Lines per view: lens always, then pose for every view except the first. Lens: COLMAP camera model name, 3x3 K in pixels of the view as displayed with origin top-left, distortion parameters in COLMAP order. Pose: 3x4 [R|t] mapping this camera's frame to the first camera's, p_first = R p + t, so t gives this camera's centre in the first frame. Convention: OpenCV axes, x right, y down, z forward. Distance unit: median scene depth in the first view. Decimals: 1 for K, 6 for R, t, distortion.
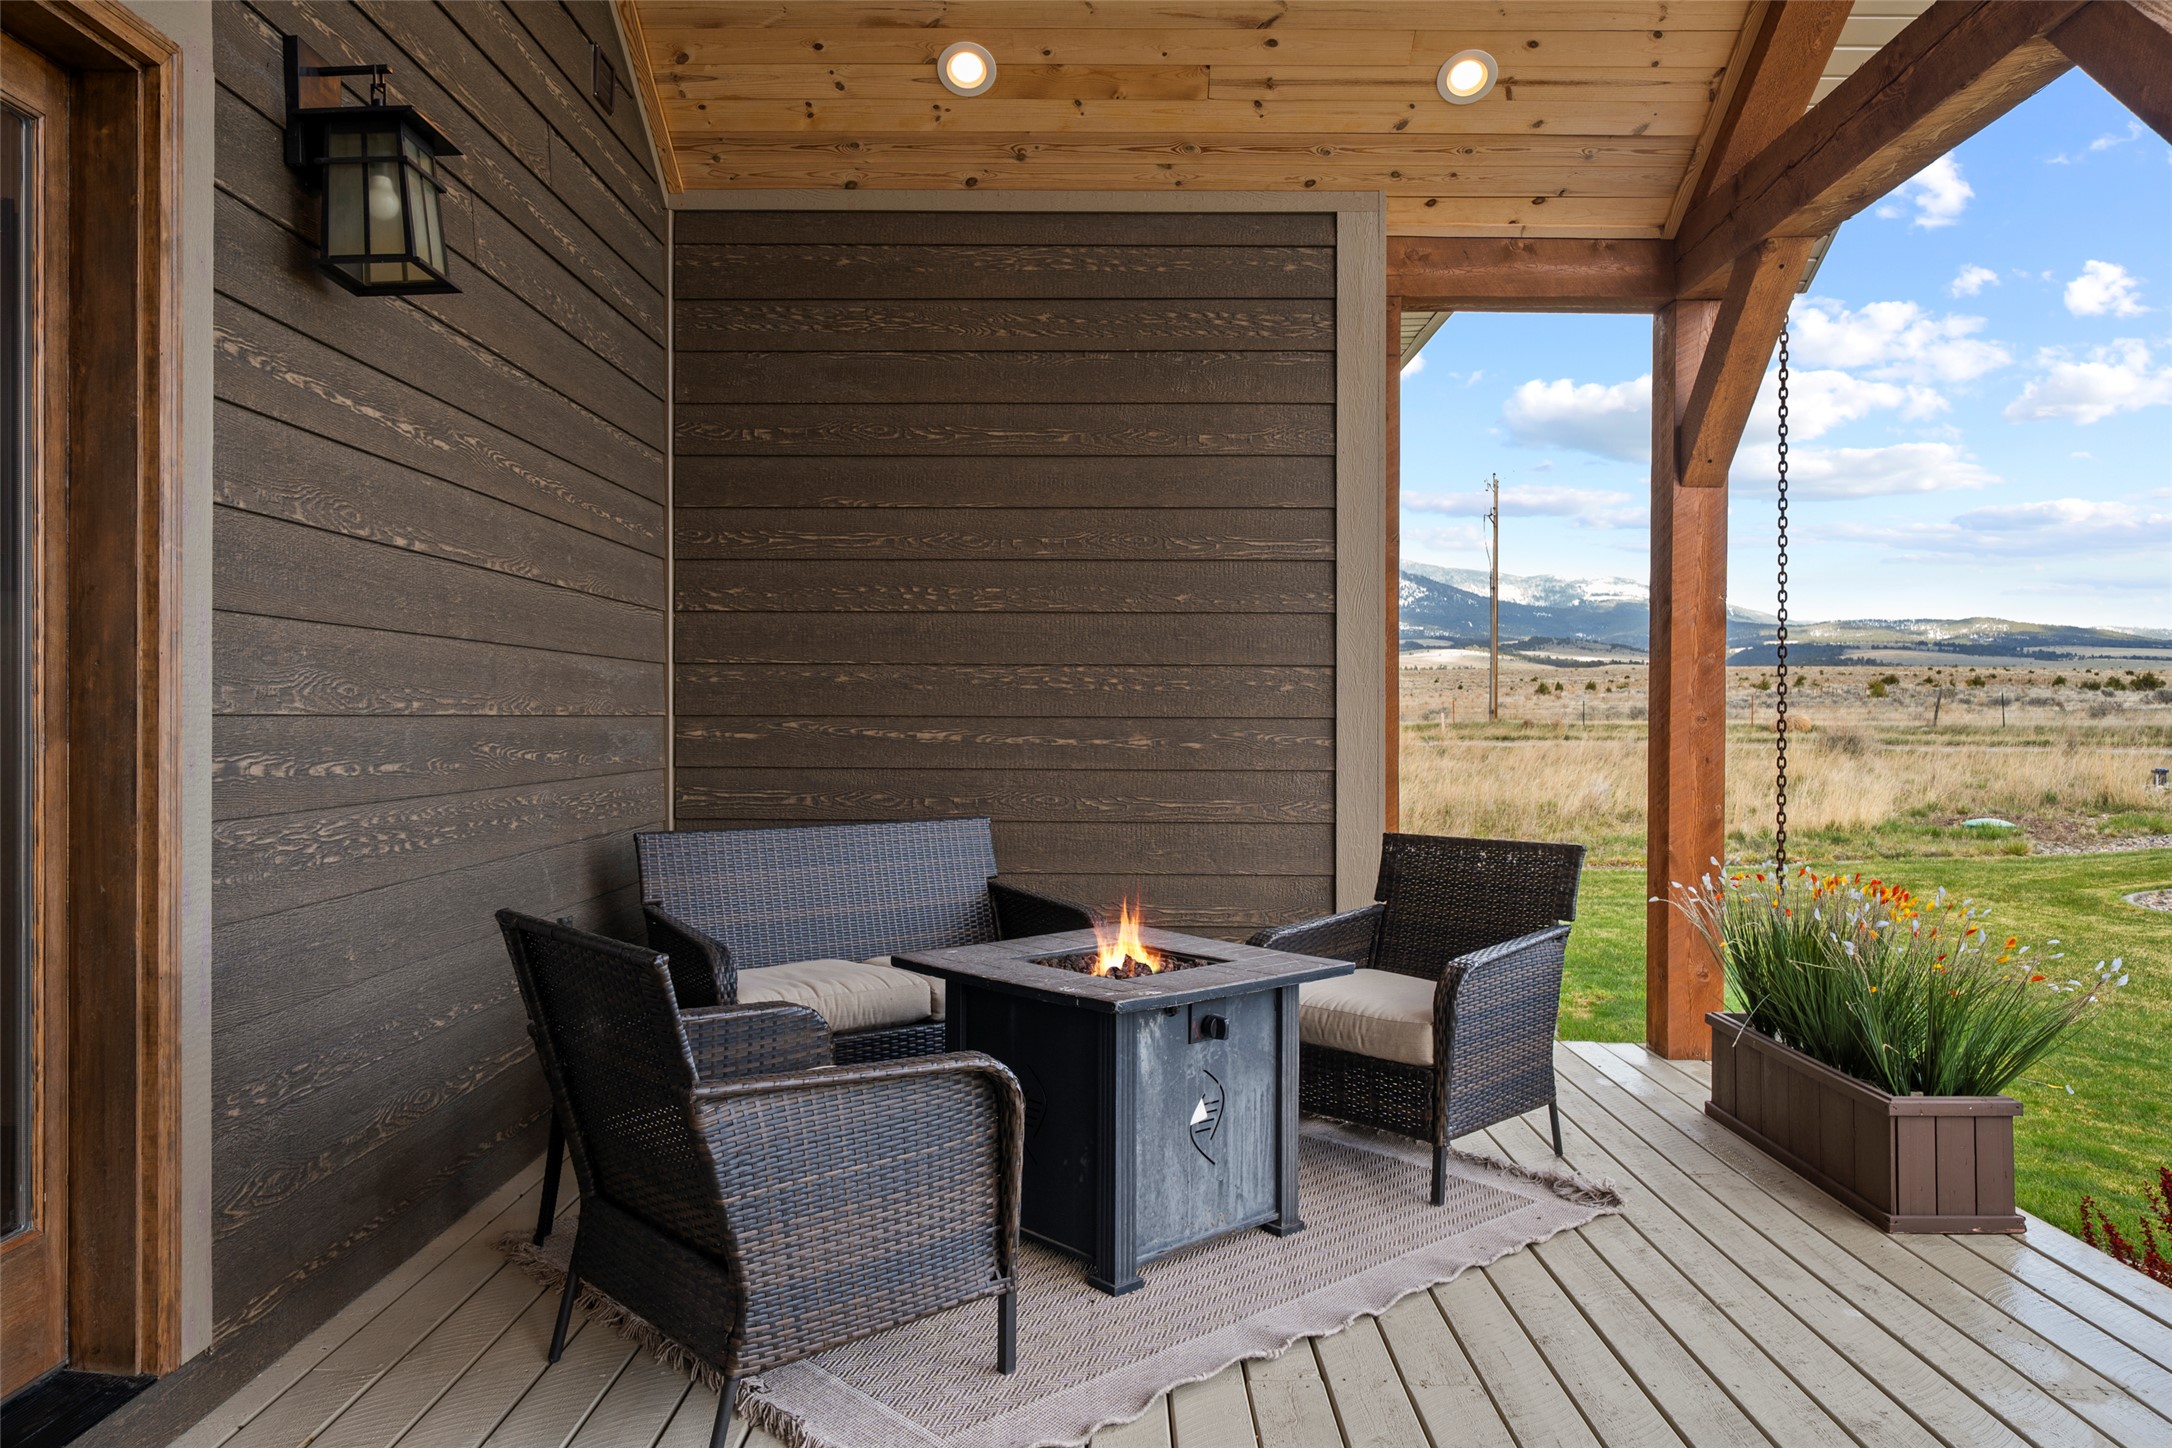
lens RADIAL K [[1472.8, 0, 1086.0], [0, 1472.8, 724.0], [0, 0, 1]] dist [0.002944, 0.001263]
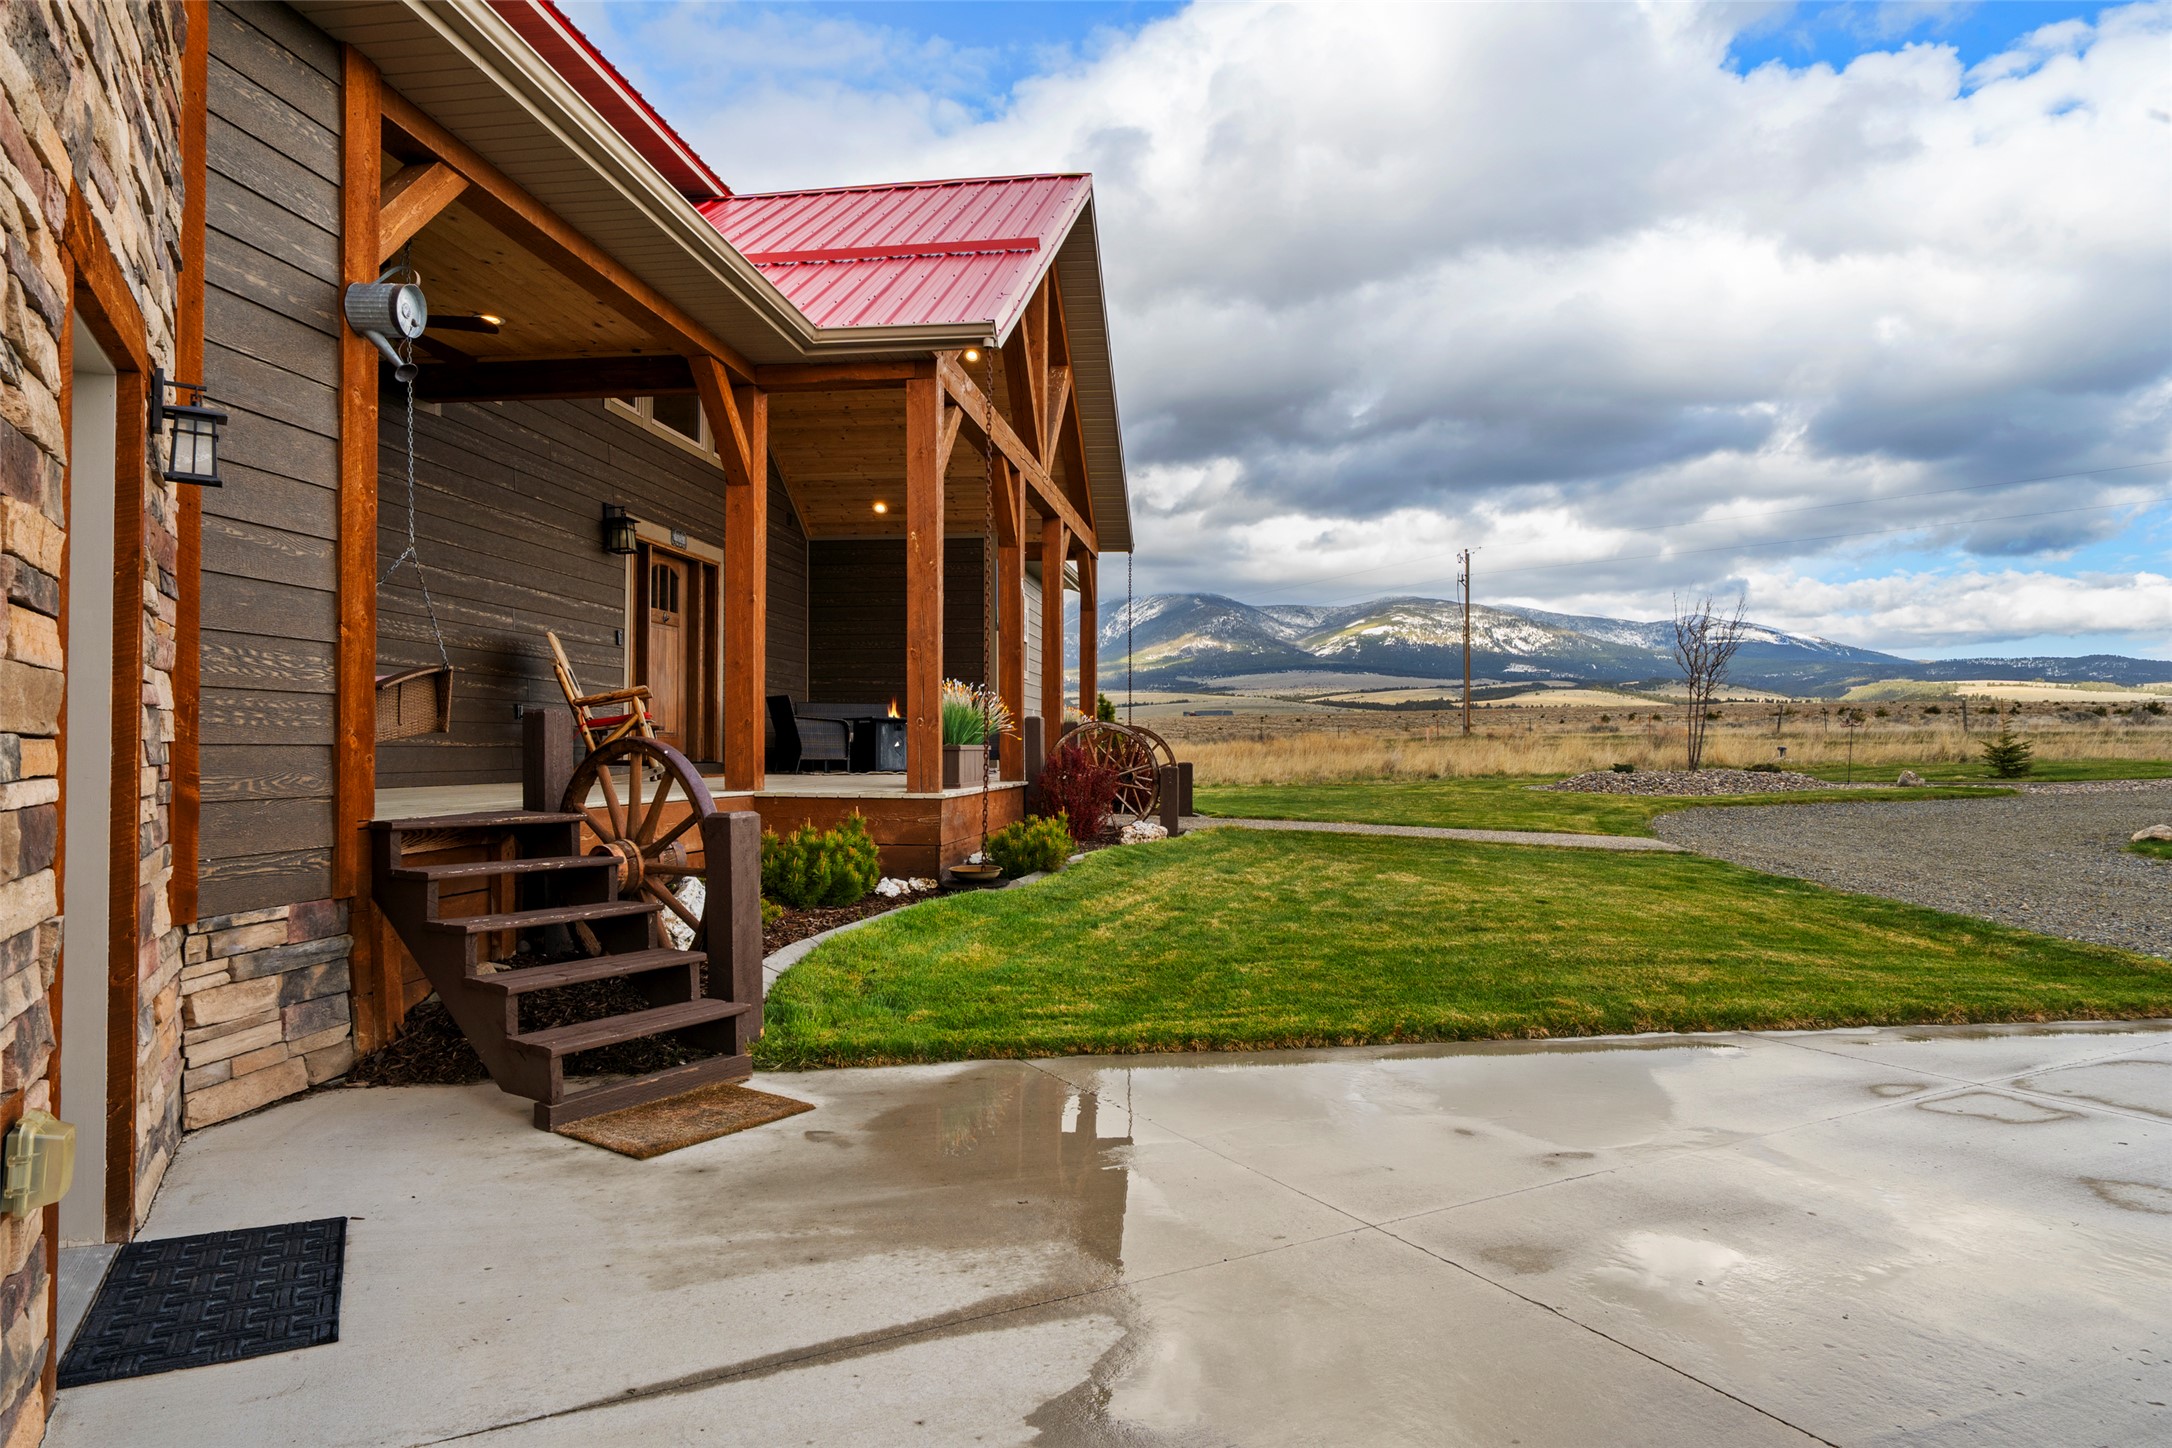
lens RADIAL K [[1291.7, 0, 1086.0], [0, 1291.7, 724.0], [0, 0, 1]] dist [-0.000063, -0.000362]
pose [[0.992564, -0.002940, -0.121688, 0.855061], [-0.000212, 0.999665, -0.025879, 0.208698], [0.121723, 0.025713, 0.992231, -2.257069]]
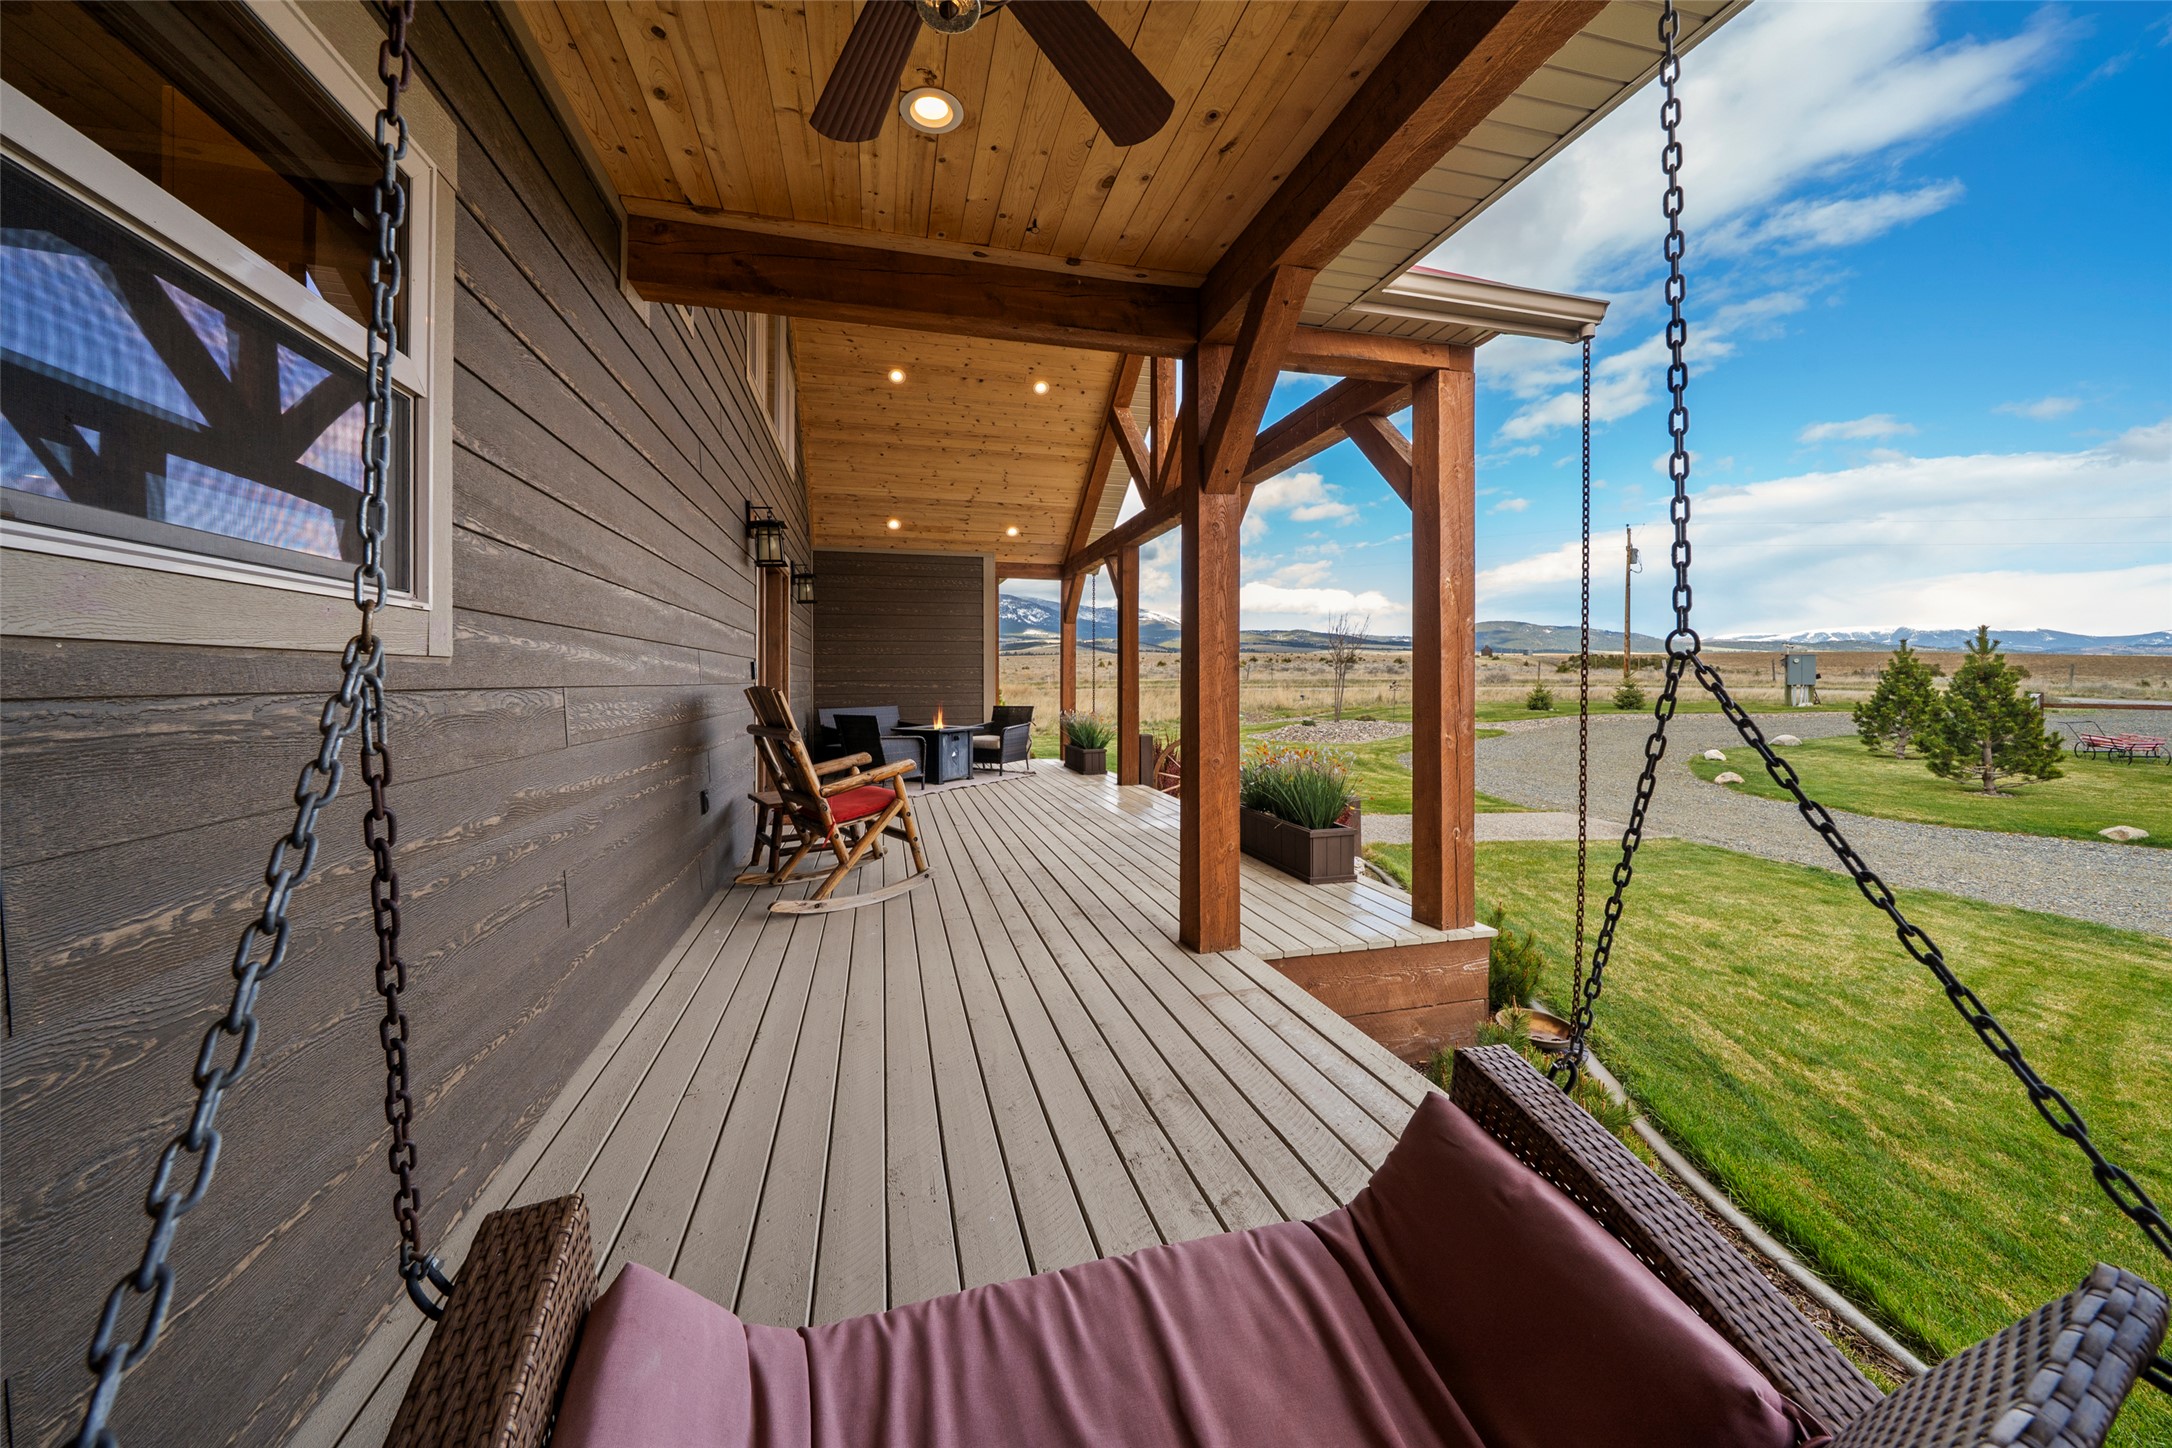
lens RADIAL K [[767.4, 0, 1081.7], [0, 767.4, 666.5], [0, 0, 1]] dist [-0.000681, -0.000052]
pose [[0.964240, -0.004346, 0.264995, -0.142031], [0.009905, 0.999758, -0.019646, 0.004482], [-0.264845, 0.021568, 0.964050, -1.198328]]
